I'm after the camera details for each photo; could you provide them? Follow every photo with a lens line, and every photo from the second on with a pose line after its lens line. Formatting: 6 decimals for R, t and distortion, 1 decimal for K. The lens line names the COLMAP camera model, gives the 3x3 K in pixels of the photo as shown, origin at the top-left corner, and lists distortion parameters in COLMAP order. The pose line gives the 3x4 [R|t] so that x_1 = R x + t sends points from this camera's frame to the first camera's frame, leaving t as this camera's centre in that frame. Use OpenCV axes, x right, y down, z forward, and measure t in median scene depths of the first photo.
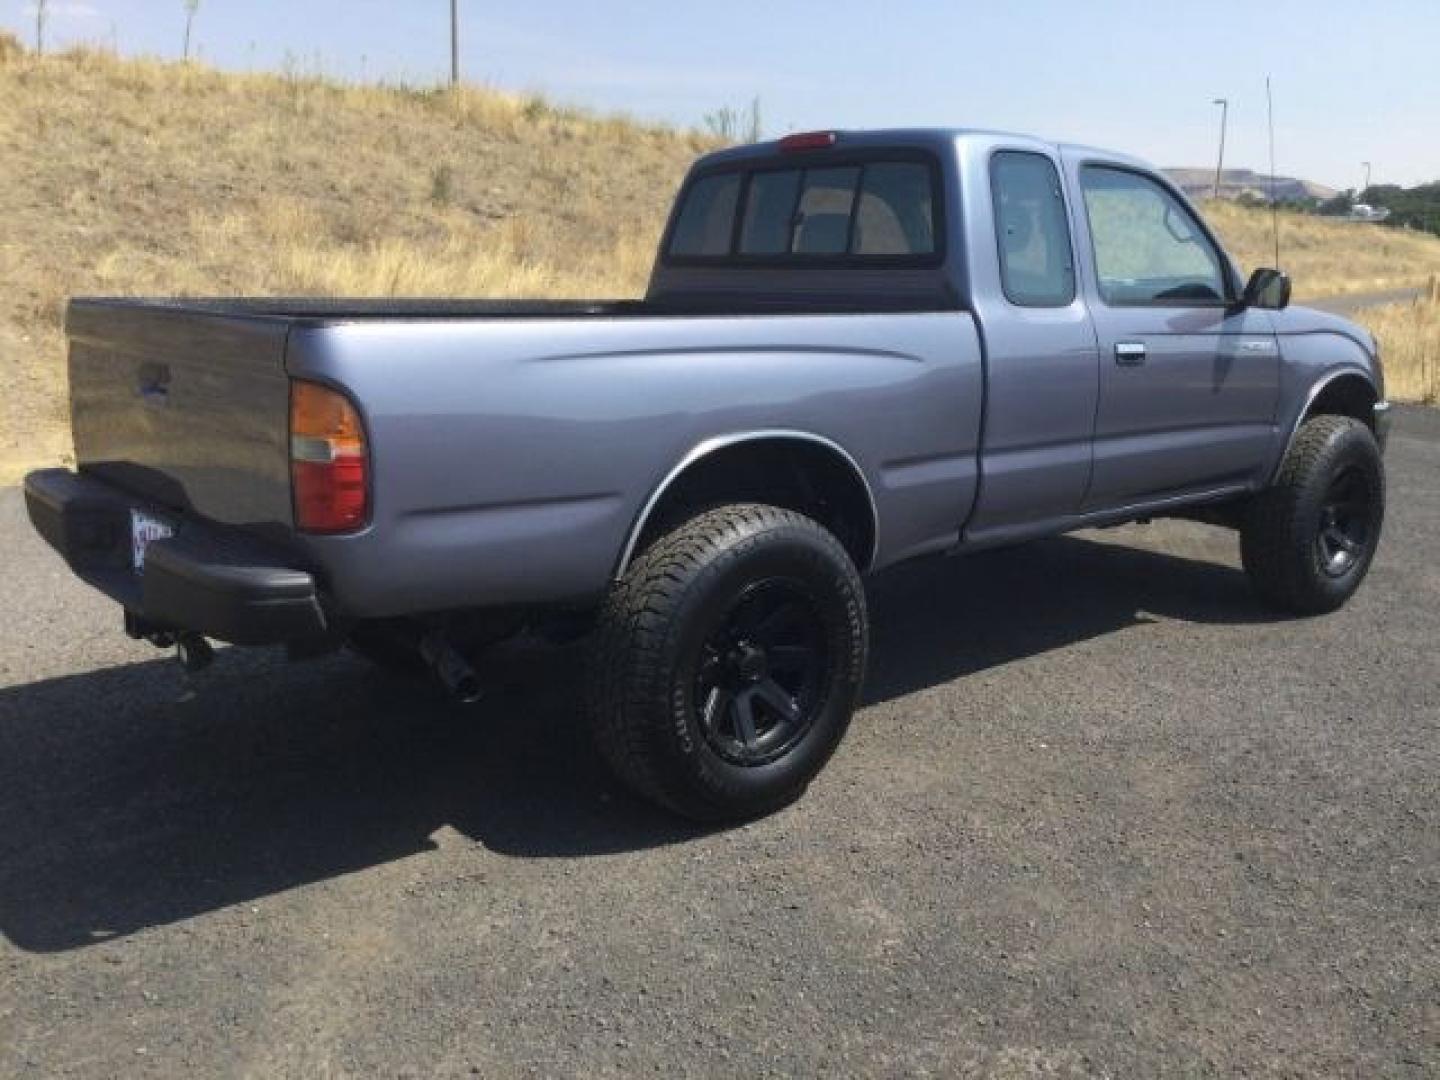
lens RADIAL K [[1320.5, 0, 720.0], [0, 1320.5, 540.0], [0, 0, 1]] dist [0.081823, -0.143017]
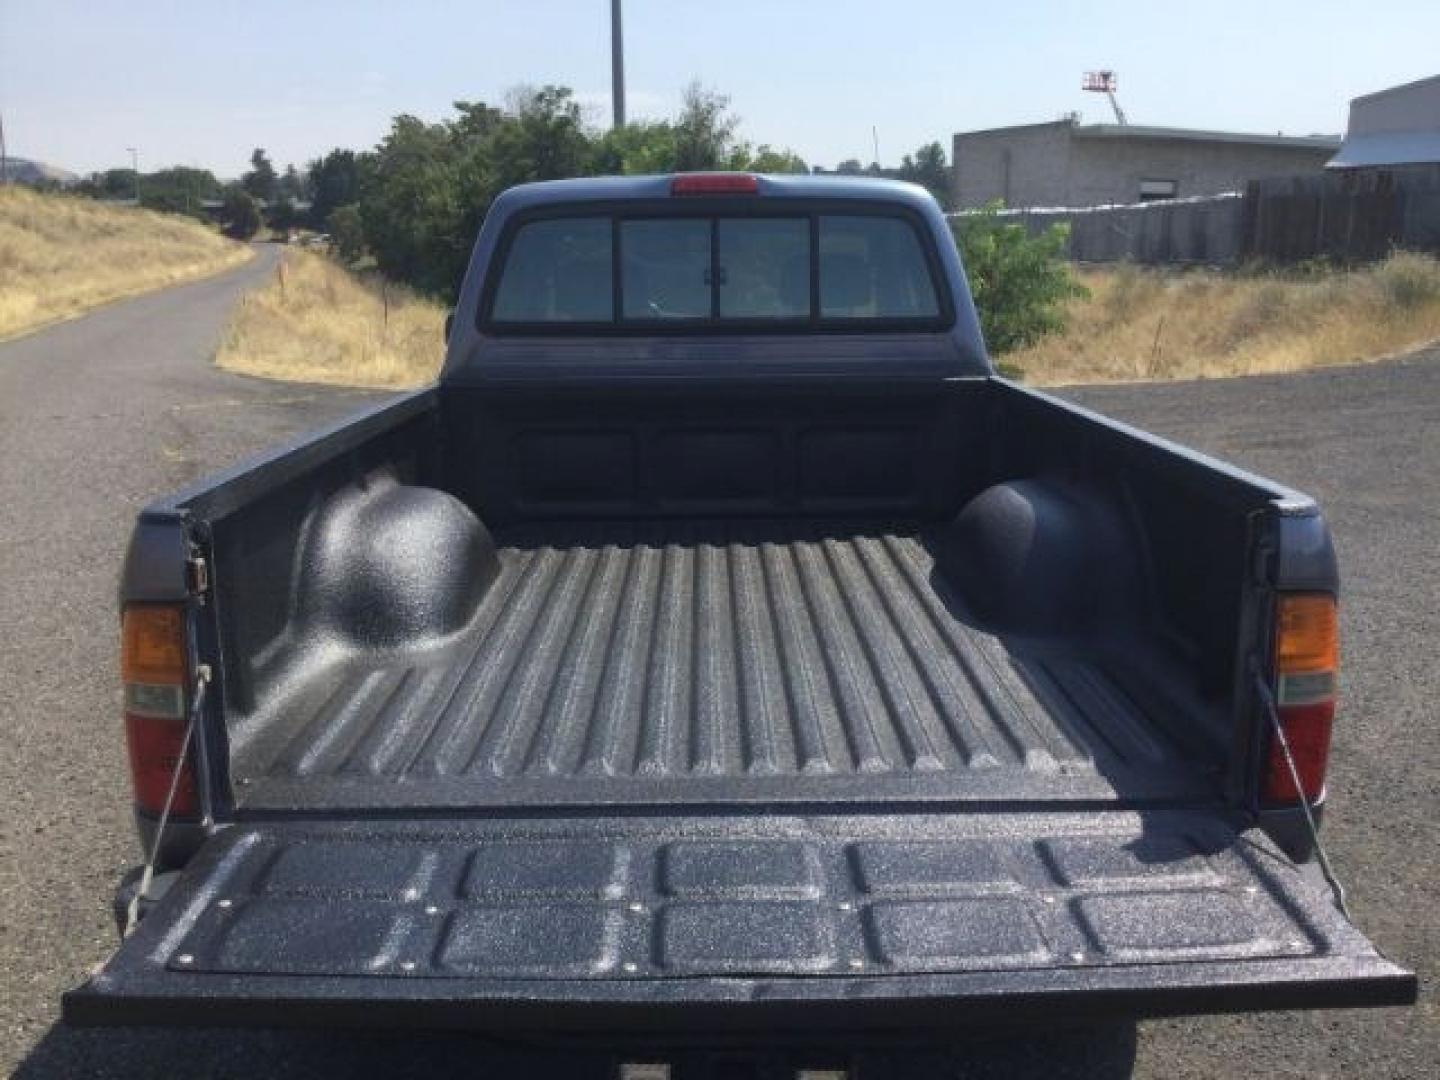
lens RADIAL K [[1314.3, 0, 729.8], [0, 1314.3, 548.1], [0, 0, 1]] dist [0.077380, -0.124438]
pose [[0.639909, -0.186200, 0.745551, -0.606885], [0.171855, 0.980303, 0.097324, -0.158704], [-0.748988, 0.065848, 0.659304, 0.464557]]
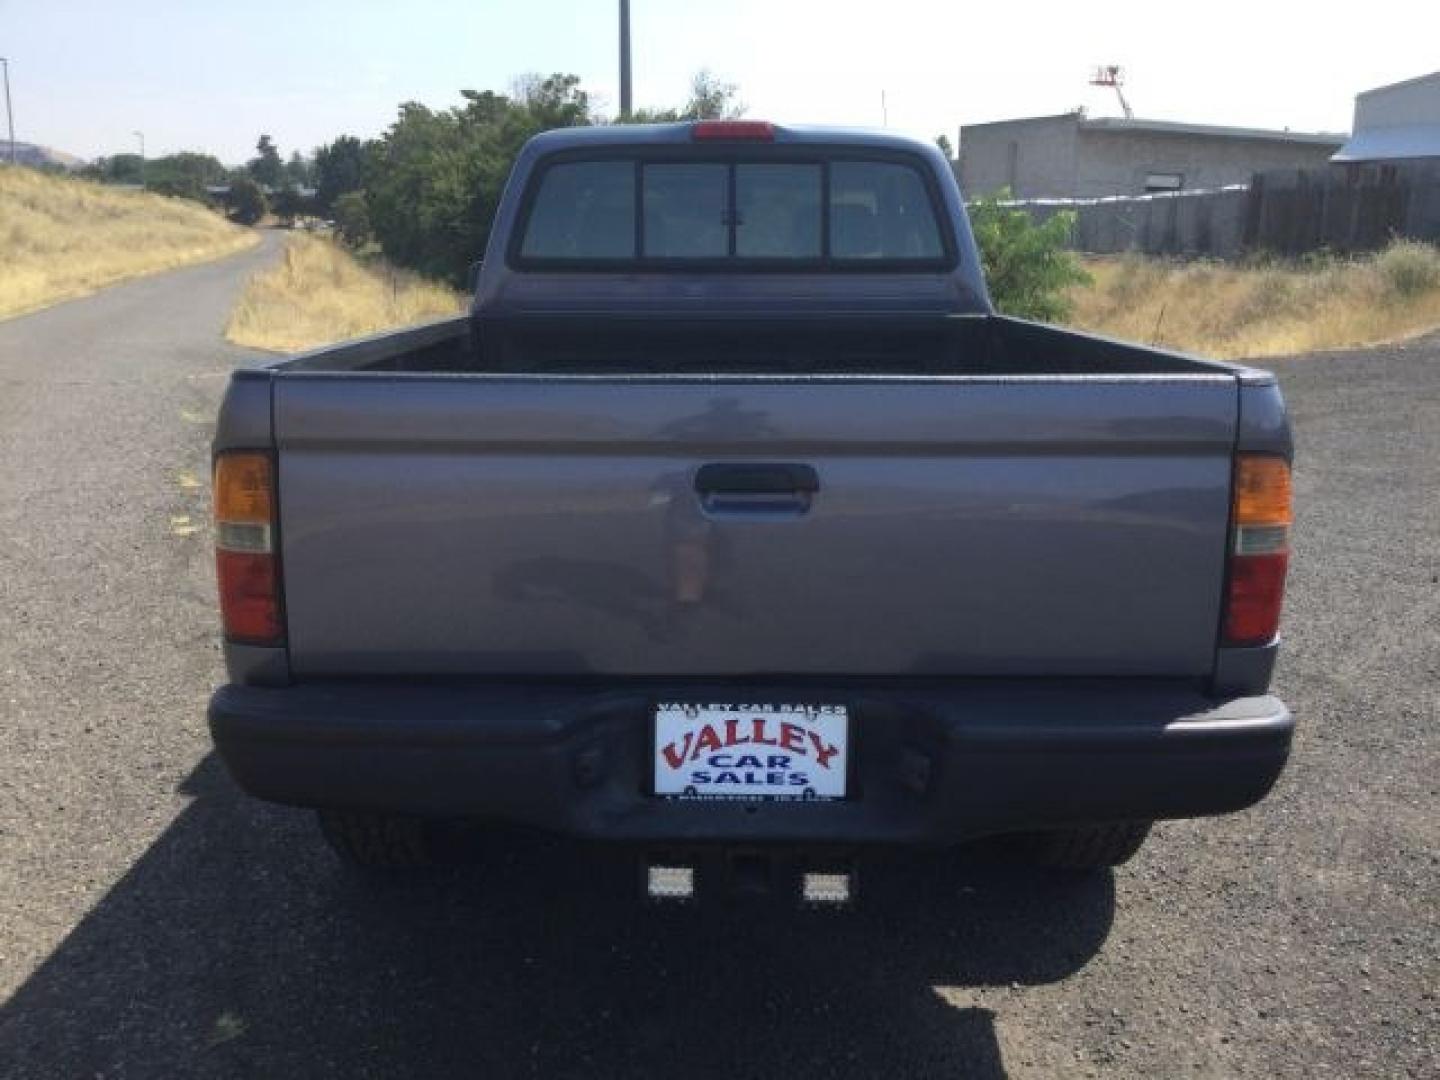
lens RADIAL K [[1320.5, 0, 720.0], [0, 1320.5, 540.0], [0, 0, 1]] dist [0.081823, -0.143017]
pose [[0.647875, -0.174091, 0.741586, -0.666340], [0.157053, 0.983145, 0.093592, -0.116271], [-0.745381, 0.055832, 0.664297, 0.434647]]
